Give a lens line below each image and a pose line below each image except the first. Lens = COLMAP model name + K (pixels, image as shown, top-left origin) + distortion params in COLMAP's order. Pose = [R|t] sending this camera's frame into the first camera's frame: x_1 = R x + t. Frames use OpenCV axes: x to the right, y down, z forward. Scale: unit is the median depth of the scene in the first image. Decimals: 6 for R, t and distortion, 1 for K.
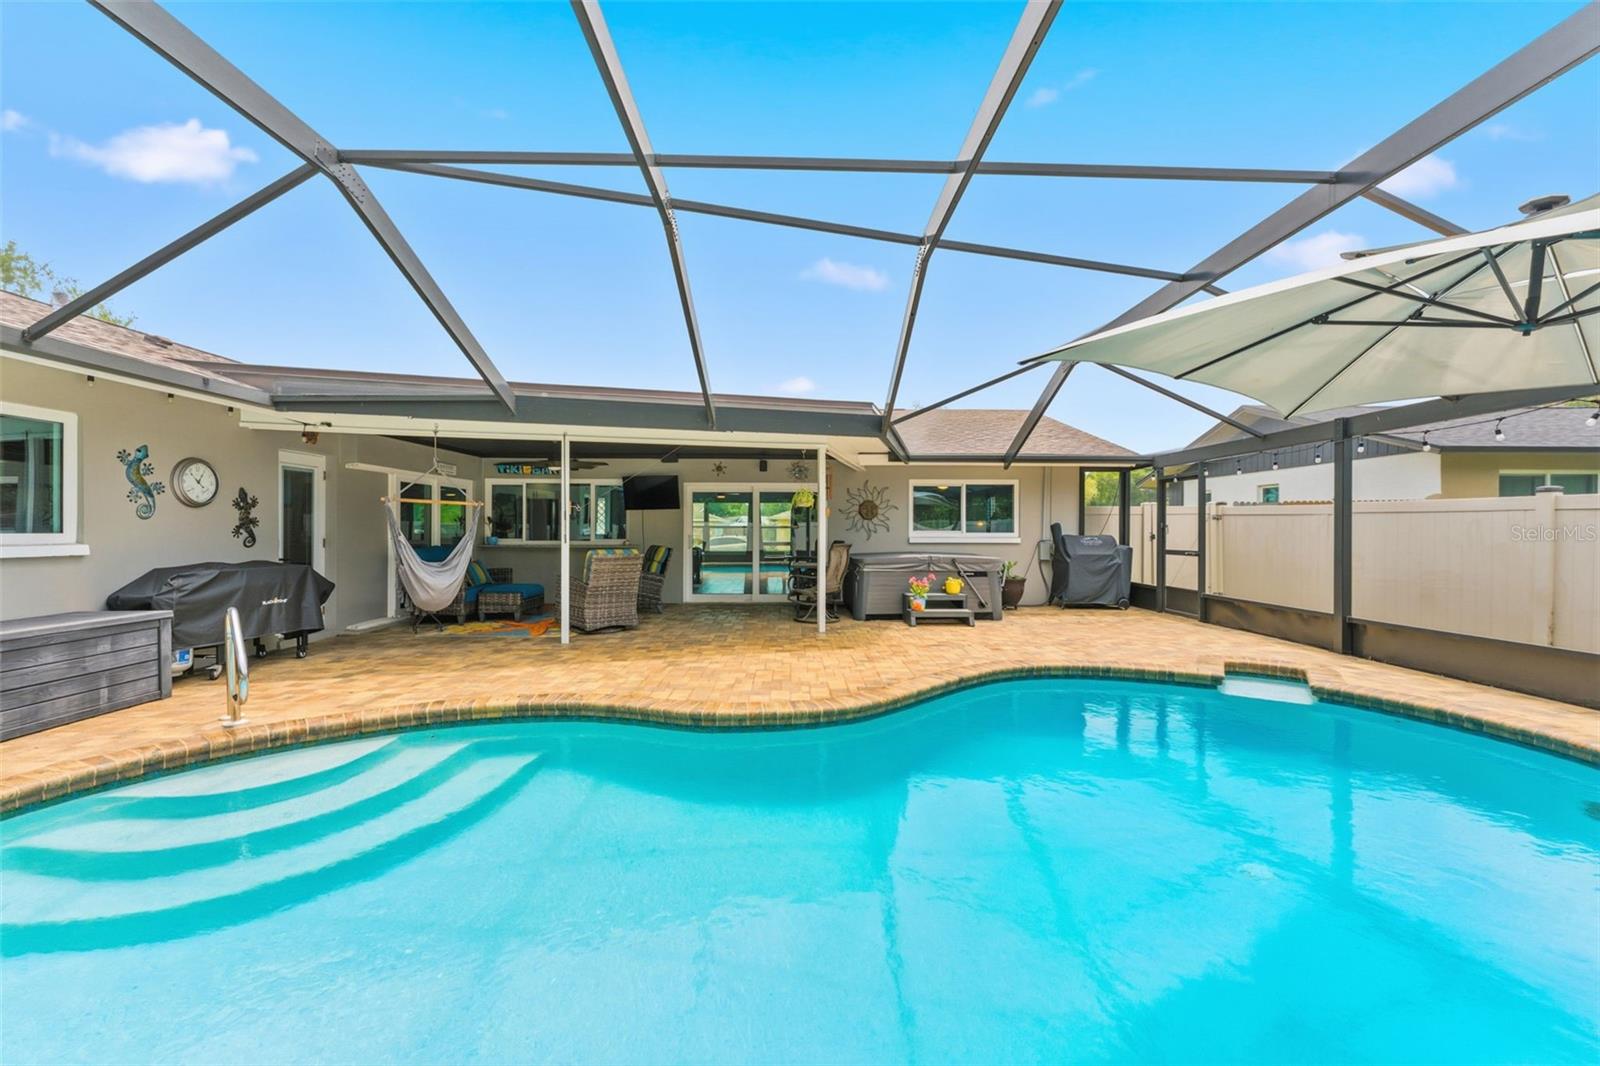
lens RADIAL K [[675.1, 0, 800.0], [0, 675.1, 533.0], [0, 0, 1]] dist [-0.000475, -0.000028]
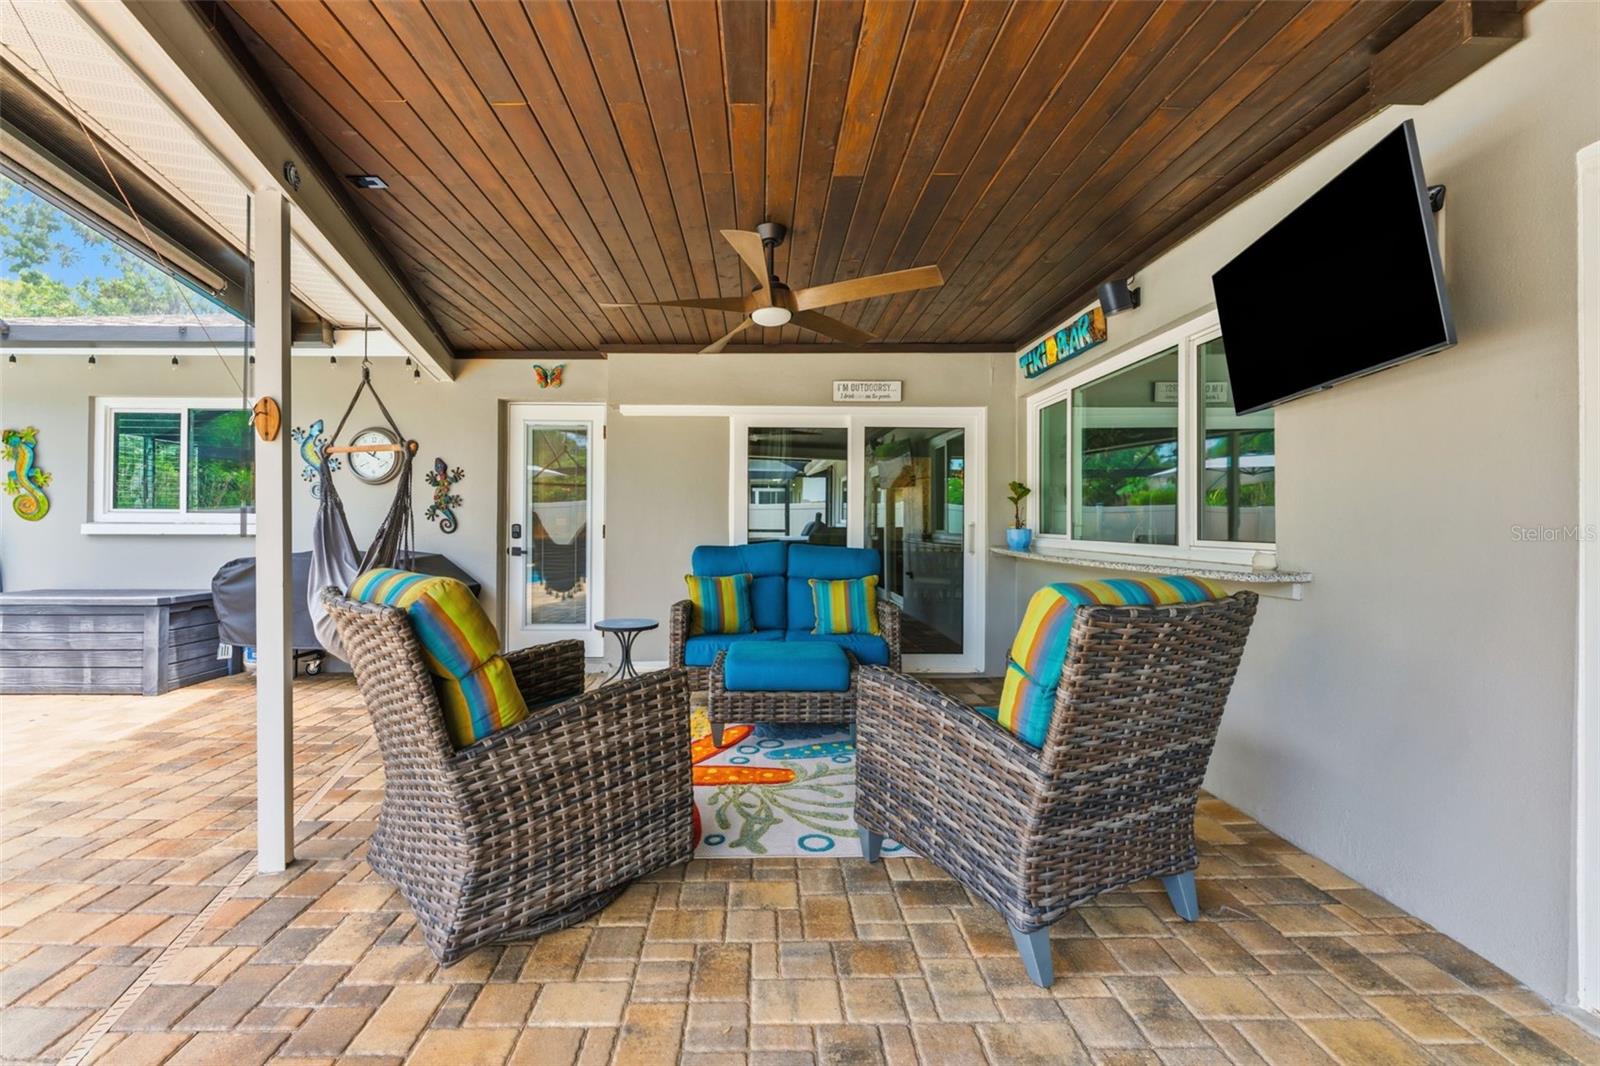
lens RADIAL K [[641.7, 0, 802.6], [0, 641.7, 540.3], [0, 0, 1]] dist [-0.001668, -0.000100]
pose [[0.015065, 0.017656, -0.999731, -0.076330], [-0.011757, 0.999778, 0.017480, 0.013657], [0.999817, 0.011491, 0.015270, 1.655379]]
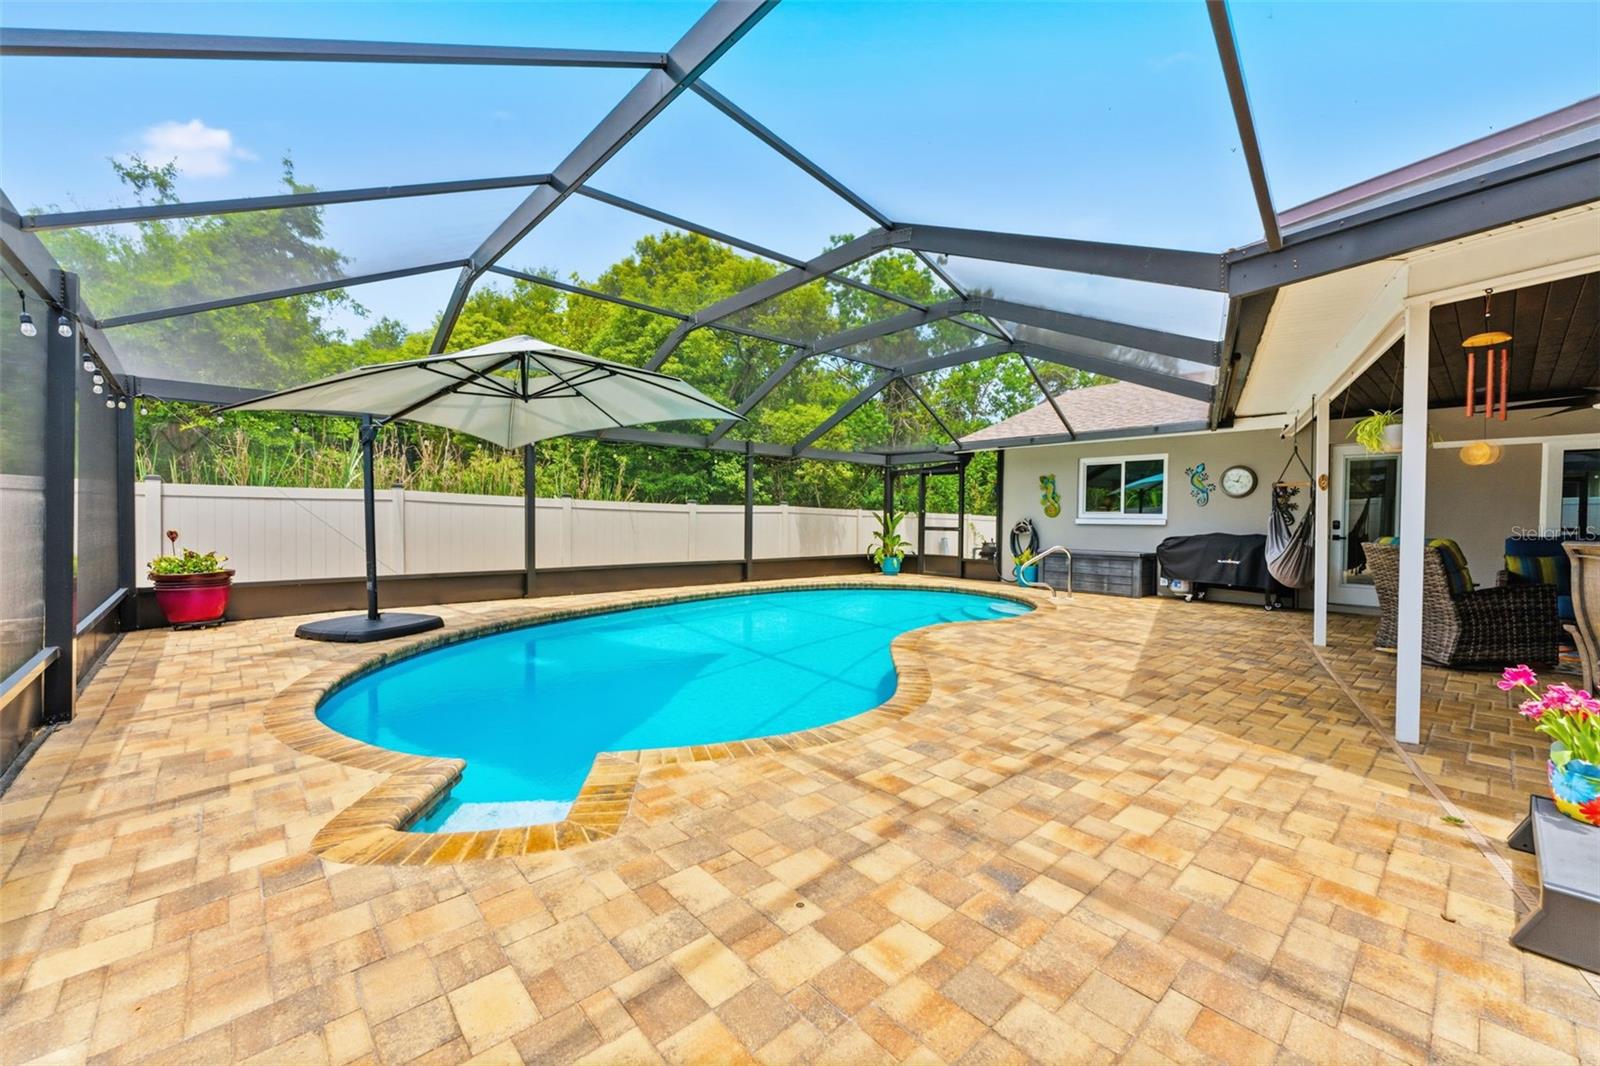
lens RADIAL K [[641.7, 0, 802.6], [0, 641.7, 540.3], [0, 0, 1]] dist [-0.001668, -0.000100]
pose [[-0.761745, 0.008460, -0.647822, 0.869802], [-0.020652, 0.999090, 0.037331, 0.026742], [0.647548, 0.041815, -0.760876, 1.591066]]
